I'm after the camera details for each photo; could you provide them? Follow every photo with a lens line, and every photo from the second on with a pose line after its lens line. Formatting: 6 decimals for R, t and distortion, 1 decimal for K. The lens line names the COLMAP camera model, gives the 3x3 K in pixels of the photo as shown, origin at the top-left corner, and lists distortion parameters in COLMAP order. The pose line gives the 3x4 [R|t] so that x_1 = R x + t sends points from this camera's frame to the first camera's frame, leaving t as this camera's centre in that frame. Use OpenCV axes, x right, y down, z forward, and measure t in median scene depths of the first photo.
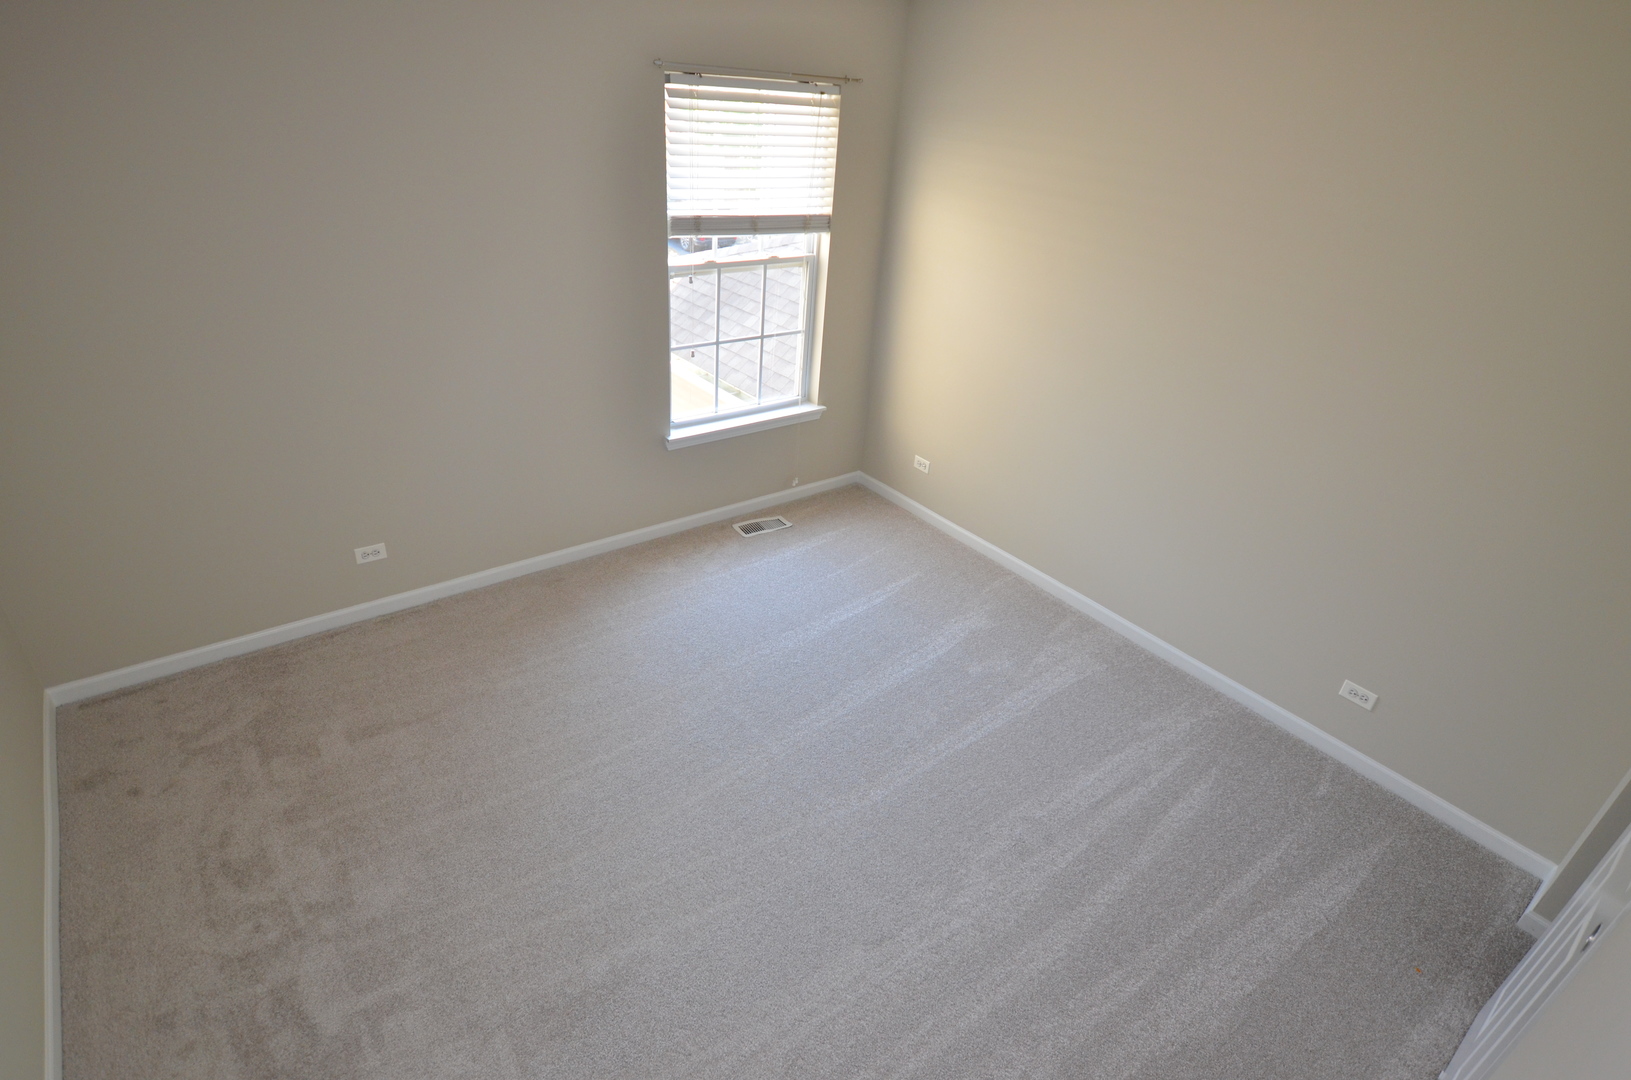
lens RADIAL K [[849.3, 0, 812.1], [0, 849.3, 542.1], [0, 0, 1]] dist [-0.017600, 0.005706]
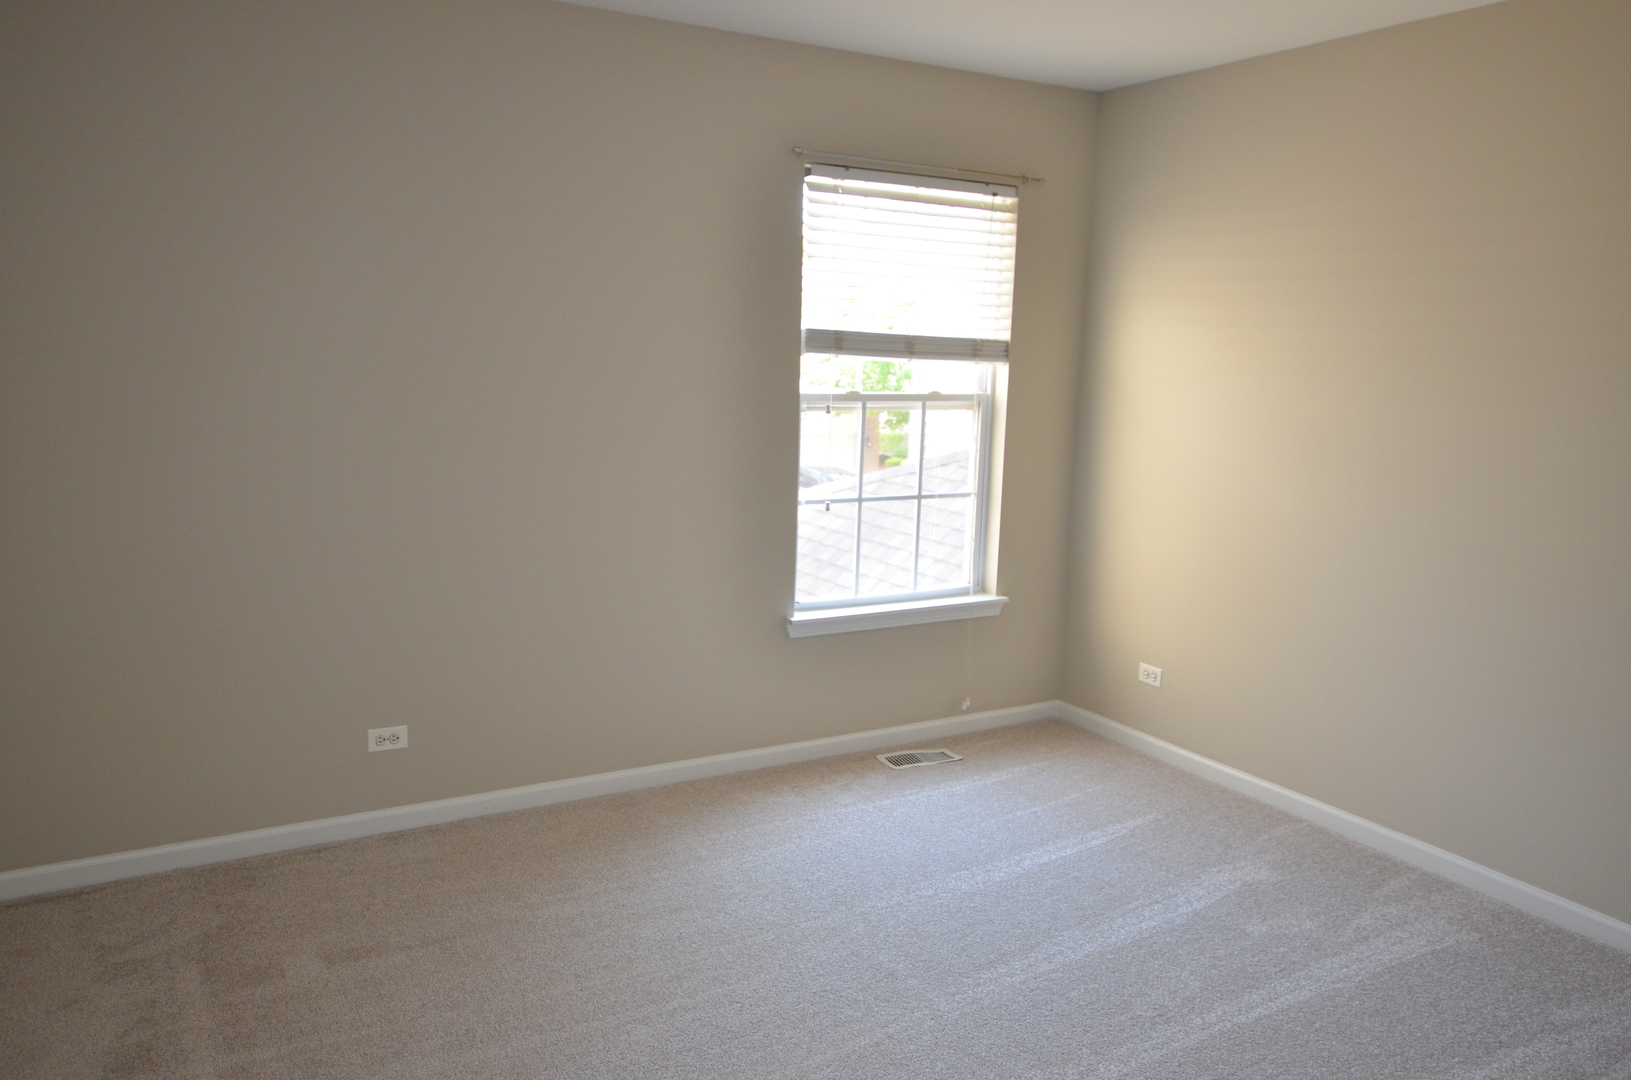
lens RADIAL K [[1222.4, 0, 811.7], [0, 1222.4, 542.0], [0, 0, 1]] dist [0.000831, 0.029619]
pose [[0.990839, -0.016284, -0.134060, -0.011354], [-0.030241, 0.940737, -0.337785, 0.198240], [0.131616, 0.338744, 0.931627, 0.000059]]
